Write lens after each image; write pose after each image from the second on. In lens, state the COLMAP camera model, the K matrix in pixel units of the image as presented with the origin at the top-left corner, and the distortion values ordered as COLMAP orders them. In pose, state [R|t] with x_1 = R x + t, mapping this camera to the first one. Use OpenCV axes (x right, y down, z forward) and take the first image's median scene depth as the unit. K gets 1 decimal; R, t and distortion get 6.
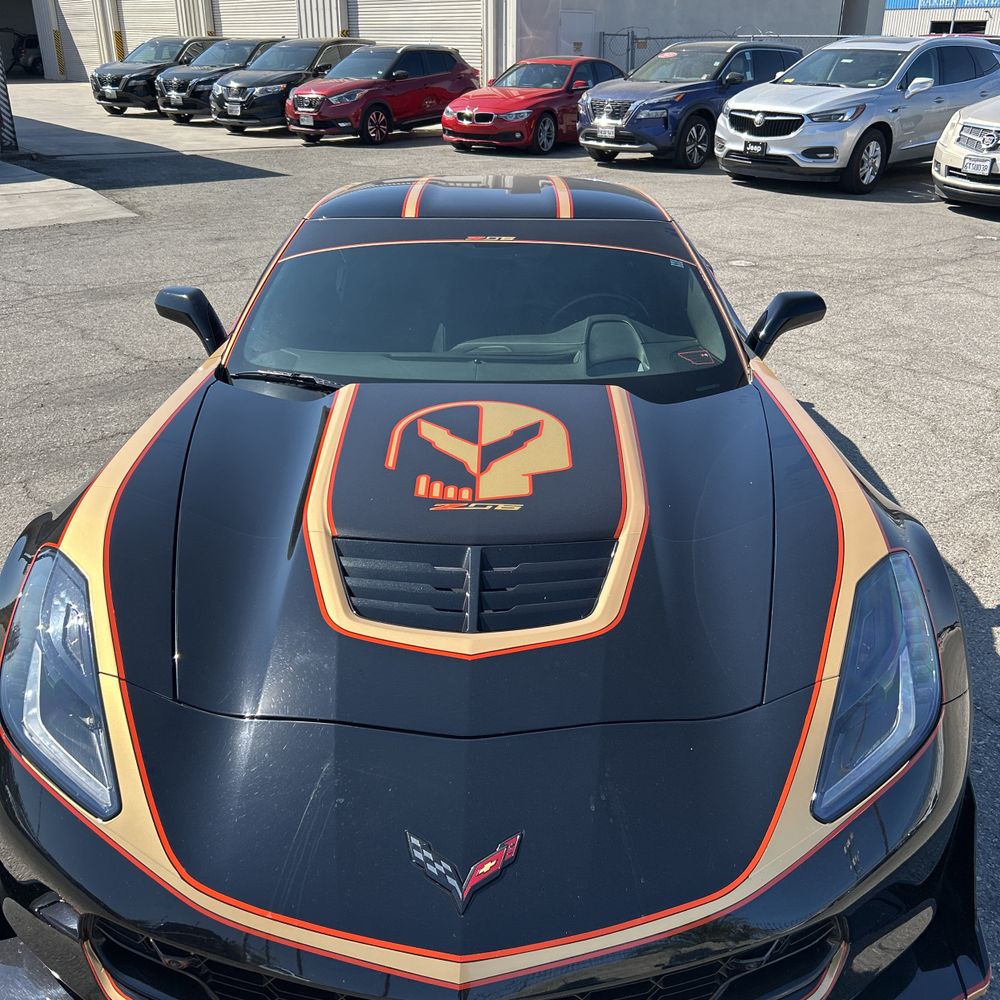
lens RADIAL K [[1018.7, 0, 507.0], [0, 1018.7, 488.6], [0, 0, 1]] dist [0.012482, 0.000000]
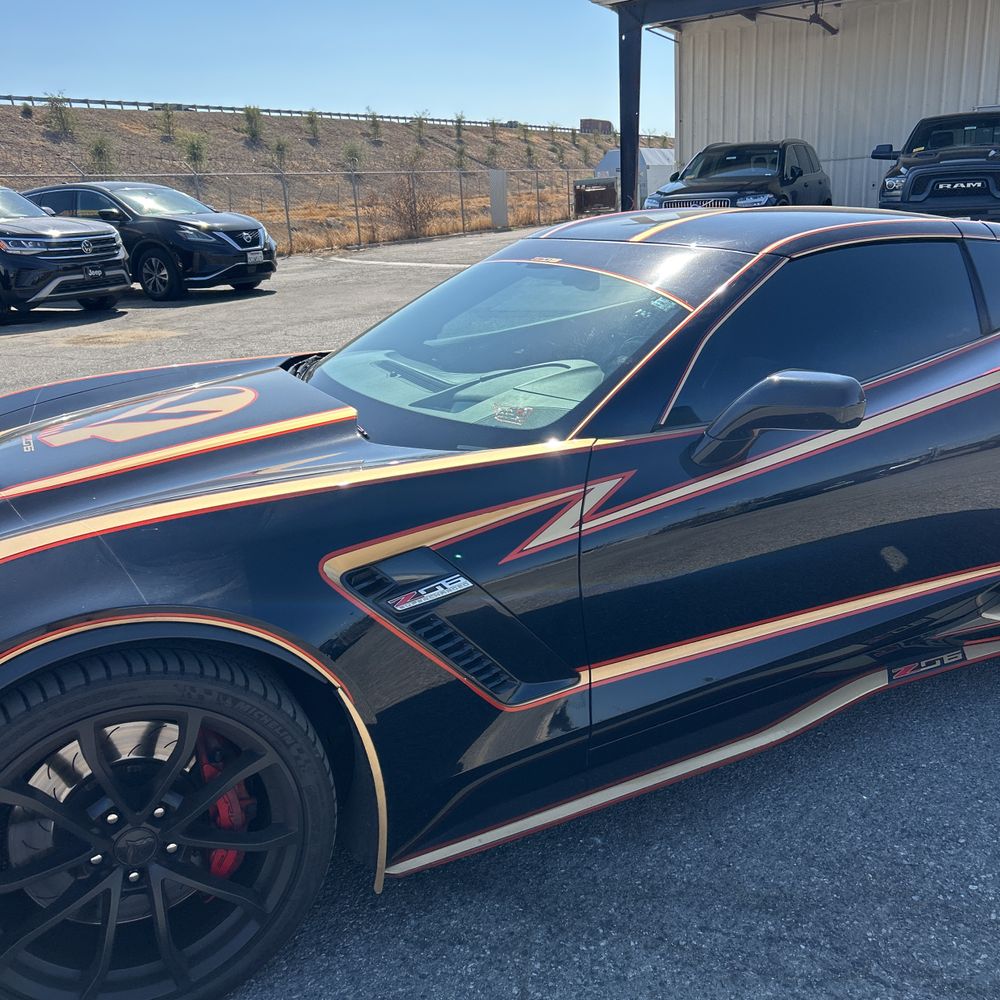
lens RADIAL K [[1018.7, 0, 493.5], [0, 1018.7, 493.0], [0, 0, 1]] dist [0.012482, 0.000000]
pose [[0.426011, 0.229395, -0.875153, 0.175430], [-0.313096, 0.944930, 0.095275, -0.029052], [0.848814, 0.233419, 0.474374, 0.136803]]
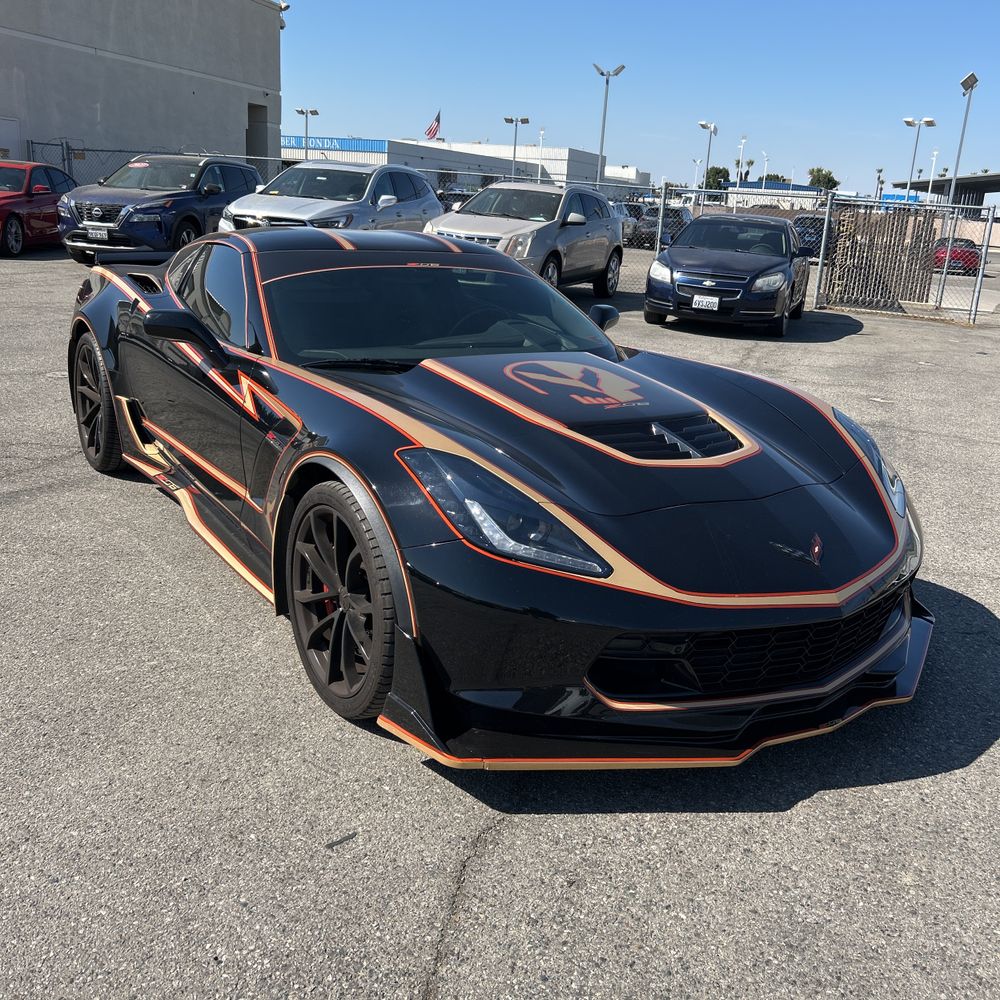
lens RADIAL K [[1018.7, 0, 508.9], [0, 1018.7, 499.8], [0, 0, 1]] dist [0.012482, 0.000000]
pose [[0.826481, -0.119294, 0.550180, -0.154914], [0.175140, 0.983279, -0.049894, 0.030400], [-0.535028, 0.137595, 0.833554, -0.022818]]
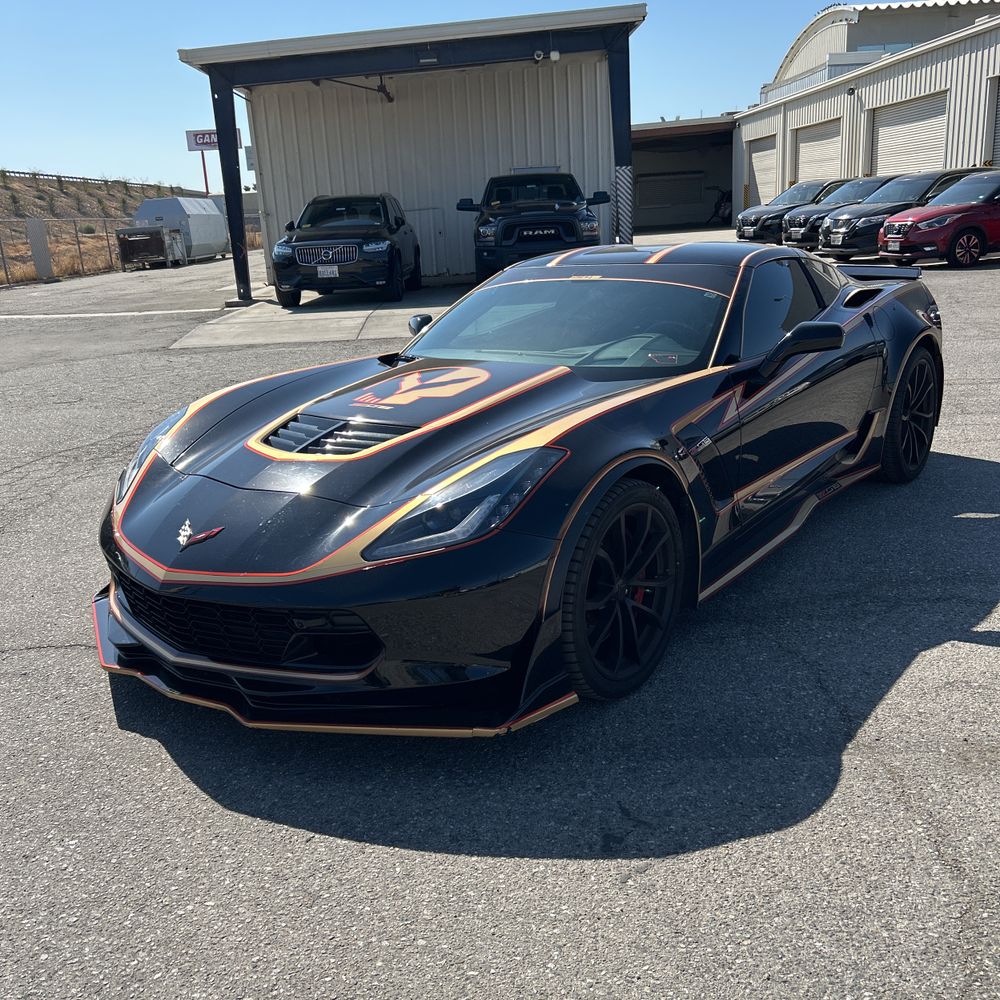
lens RADIAL K [[1018.7, 0, 492.8], [0, 1018.7, 499.1], [0, 0, 1]] dist [0.012482, 0.000000]
pose [[0.787328, 0.118370, -0.605064, 0.170300], [-0.191095, 0.979918, -0.056954, 0.033367], [0.586172, 0.160466, 0.794137, -0.024203]]
